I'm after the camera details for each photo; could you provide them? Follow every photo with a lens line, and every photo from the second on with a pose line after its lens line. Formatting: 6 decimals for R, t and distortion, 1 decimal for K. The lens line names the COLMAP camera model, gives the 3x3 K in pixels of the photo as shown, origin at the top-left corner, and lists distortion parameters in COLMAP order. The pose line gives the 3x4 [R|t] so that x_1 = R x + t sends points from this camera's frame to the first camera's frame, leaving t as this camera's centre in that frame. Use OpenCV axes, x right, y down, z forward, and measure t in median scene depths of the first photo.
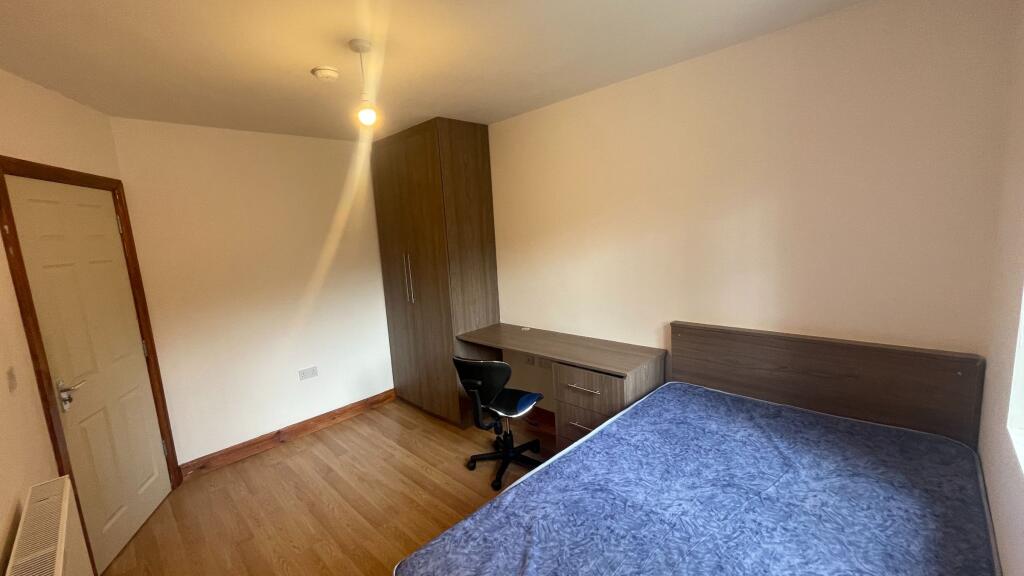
lens RADIAL K [[414.1, 0, 507.6], [0, 414.1, 288.7], [0, 0, 1]] dist [-0.002461, -0.000198]
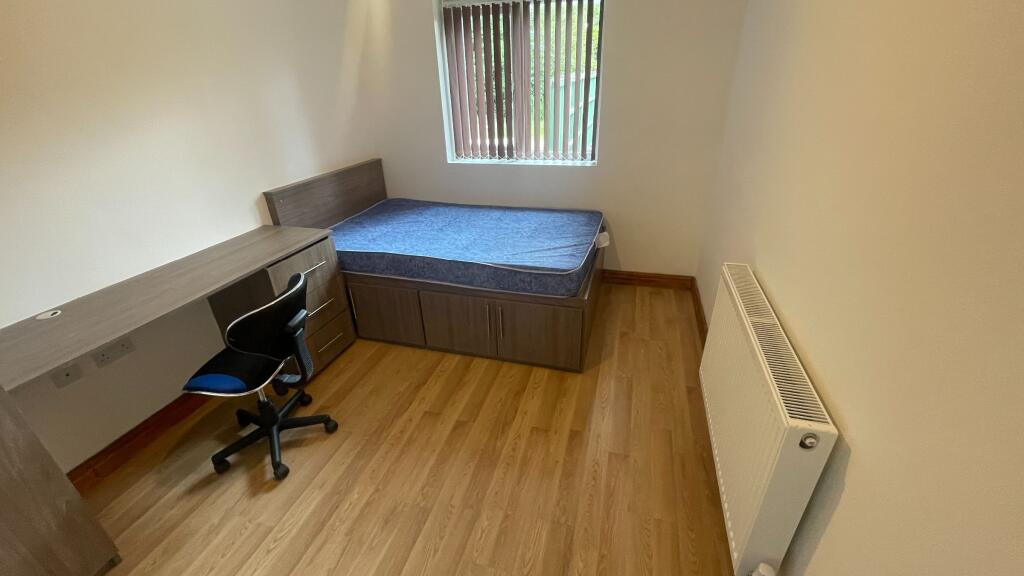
lens RADIAL K [[414.1, 0, 507.6], [0, 414.1, 288.7], [0, 0, 1]] dist [-0.002461, -0.000198]
pose [[-0.468539, -0.324454, 0.821706, -0.978512], [0.189033, 0.871756, 0.452004, -0.077535], [-0.862982, 0.367111, -0.347120, 1.134316]]
